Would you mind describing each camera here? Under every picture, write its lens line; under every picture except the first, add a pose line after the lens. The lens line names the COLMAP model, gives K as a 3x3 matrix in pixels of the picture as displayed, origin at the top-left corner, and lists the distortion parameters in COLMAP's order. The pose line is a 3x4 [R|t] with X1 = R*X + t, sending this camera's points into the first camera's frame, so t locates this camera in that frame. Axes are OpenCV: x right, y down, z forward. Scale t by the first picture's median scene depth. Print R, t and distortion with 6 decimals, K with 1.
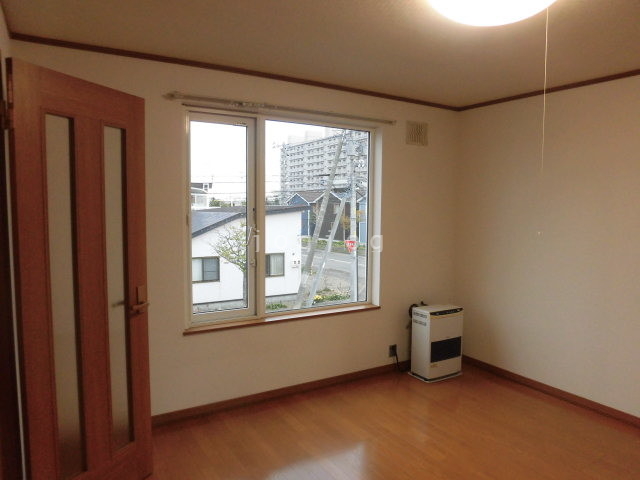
lens RADIAL K [[459.7, 0, 319.2], [0, 459.7, 240.4], [0, 0, 1]] dist [-0.038347, -0.005899]
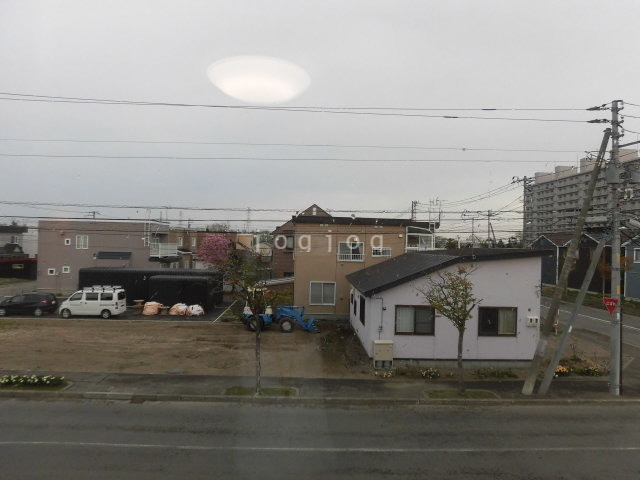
lens RADIAL K [[459.7, 0, 324.2], [0, 459.7, 238.1], [0, 0, 1]] dist [-0.038347, -0.005899]
pose [[0.877626, 0.011707, -0.479204, 0.009136], [-0.056121, 0.995336, -0.078465, -0.011942], [0.476050, 0.095756, 0.874189, 0.127001]]
